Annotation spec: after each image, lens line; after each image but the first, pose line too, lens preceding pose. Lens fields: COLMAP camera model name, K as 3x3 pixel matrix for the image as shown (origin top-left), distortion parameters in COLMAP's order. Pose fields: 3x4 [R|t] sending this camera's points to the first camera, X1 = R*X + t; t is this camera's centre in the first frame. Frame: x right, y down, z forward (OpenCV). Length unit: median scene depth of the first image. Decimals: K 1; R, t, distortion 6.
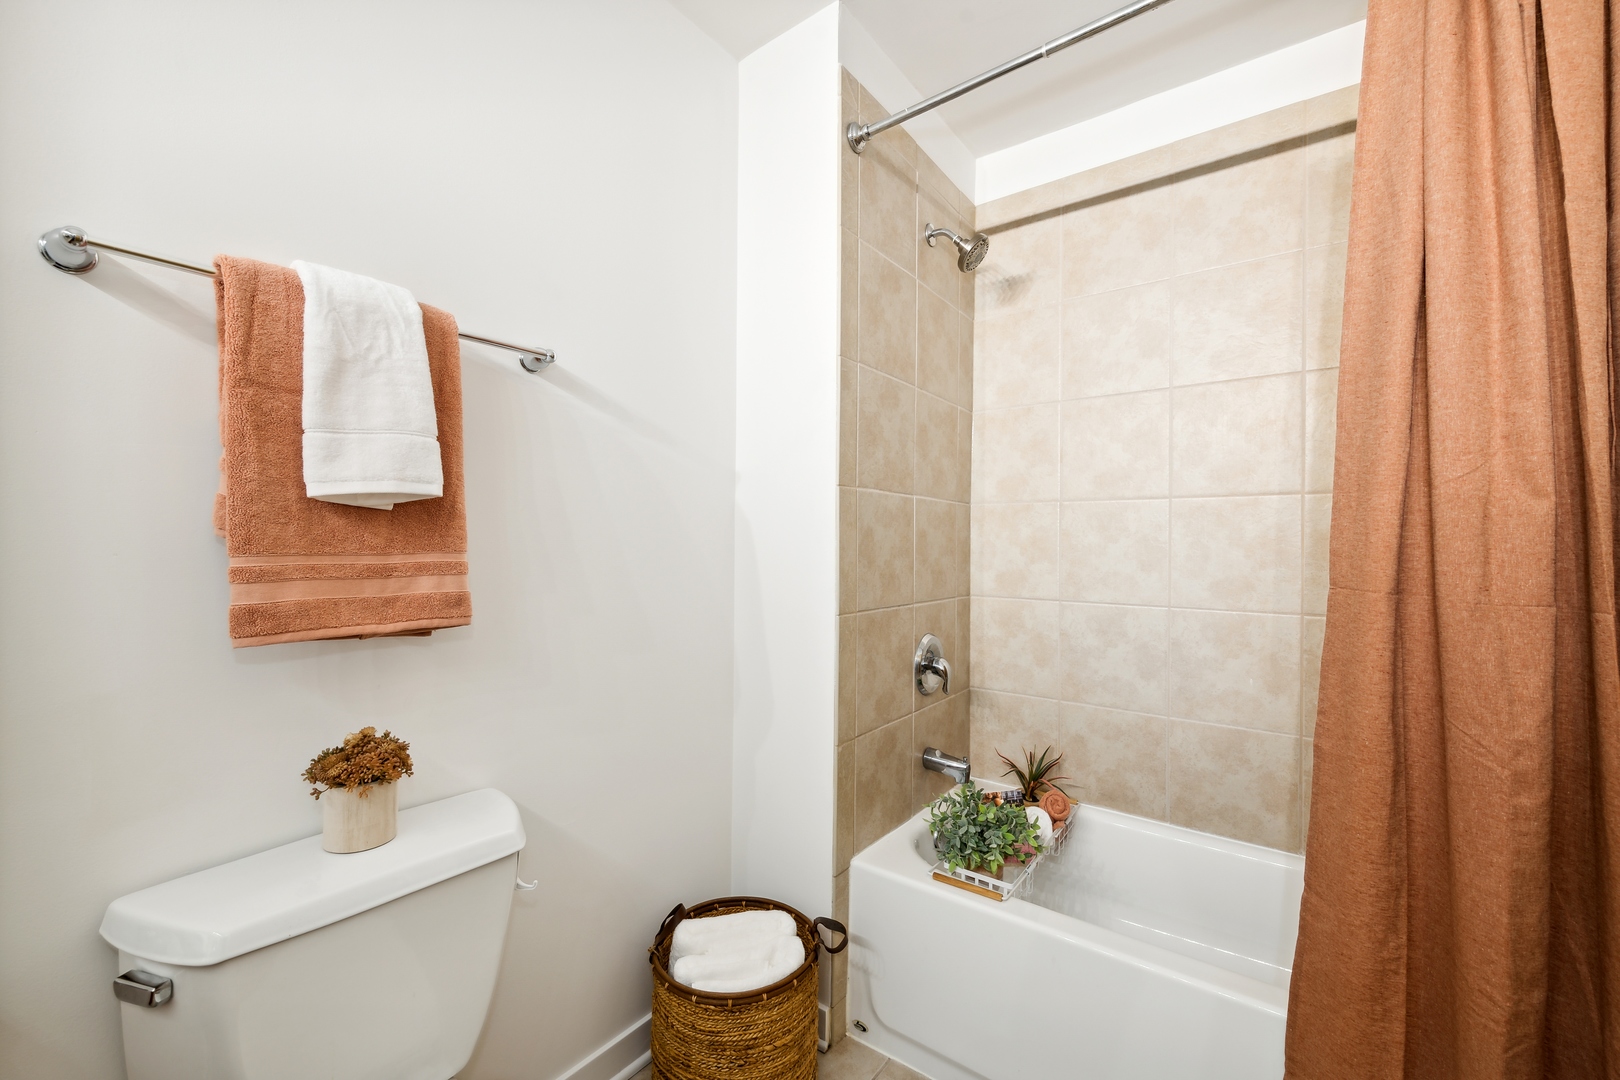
lens RADIAL K [[652.3, 0, 808.8], [0, 652.3, 554.6], [0, 0, 1]] dist [-0.000857, -0.000361]
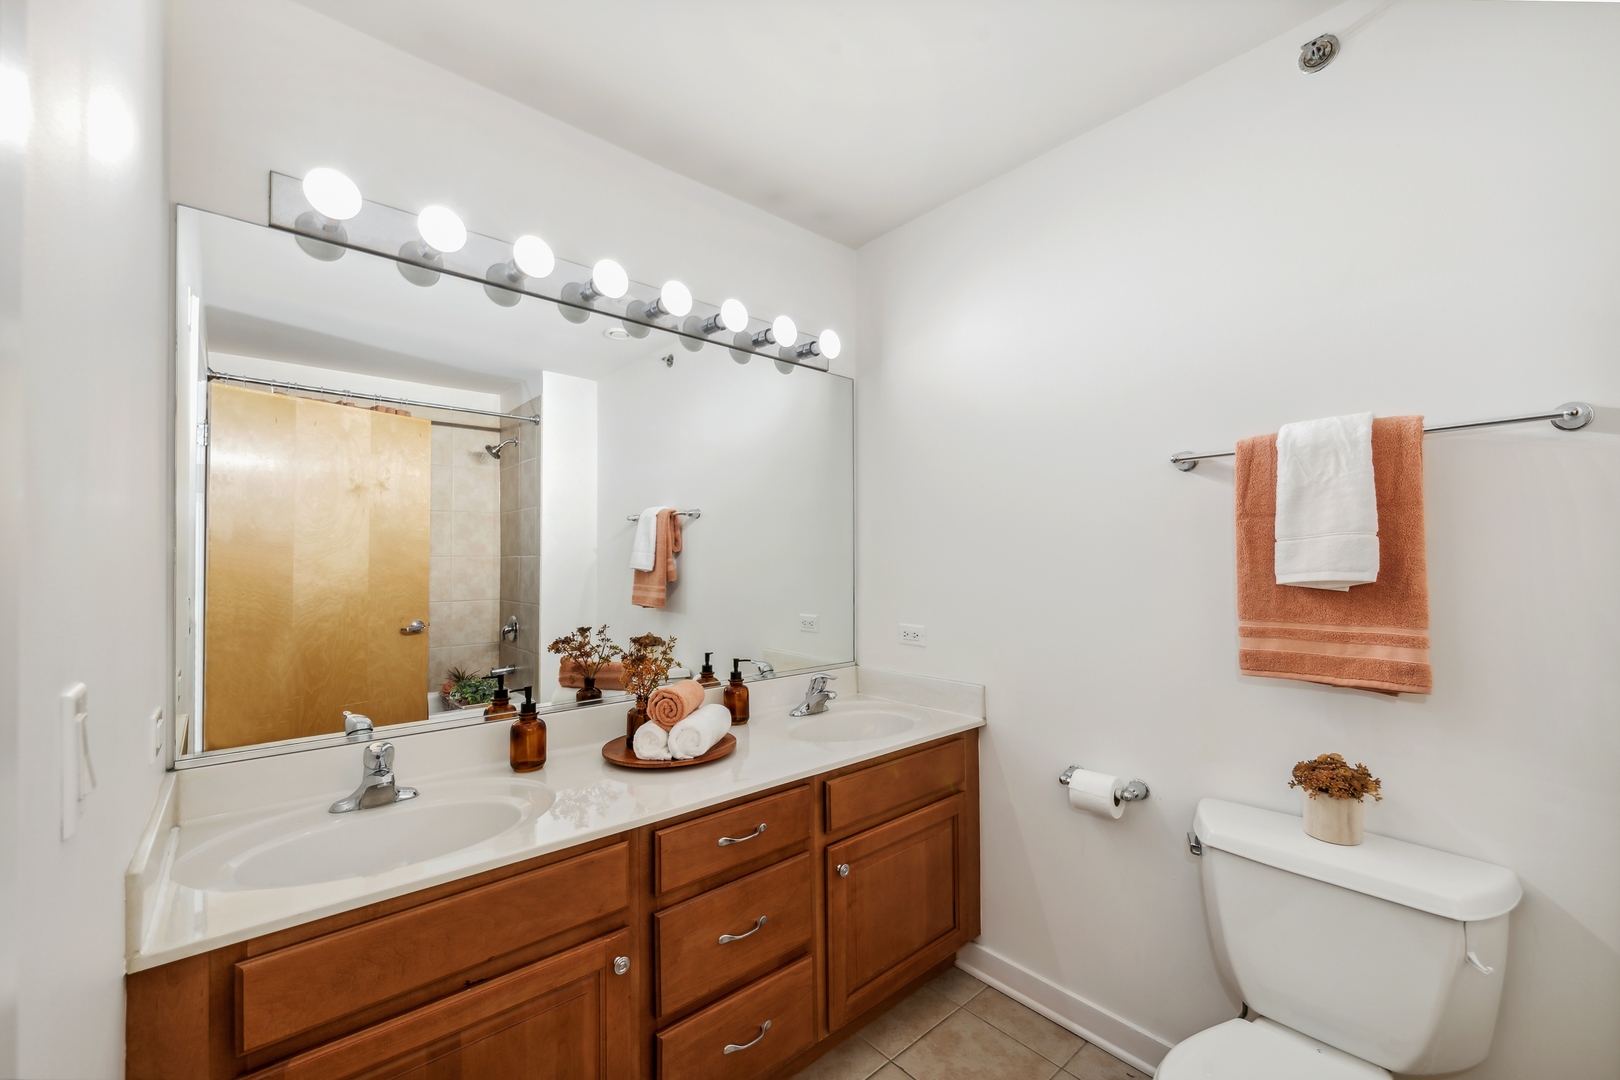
lens RADIAL K [[652.3, 0, 808.8], [0, 652.3, 554.6], [0, 0, 1]] dist [-0.000857, -0.000361]
pose [[-0.200741, -0.000490, -0.979644, 0.883445], [-0.001255, 0.999999, -0.000243, -0.146267], [0.979644, 0.001181, -0.200742, 0.221749]]
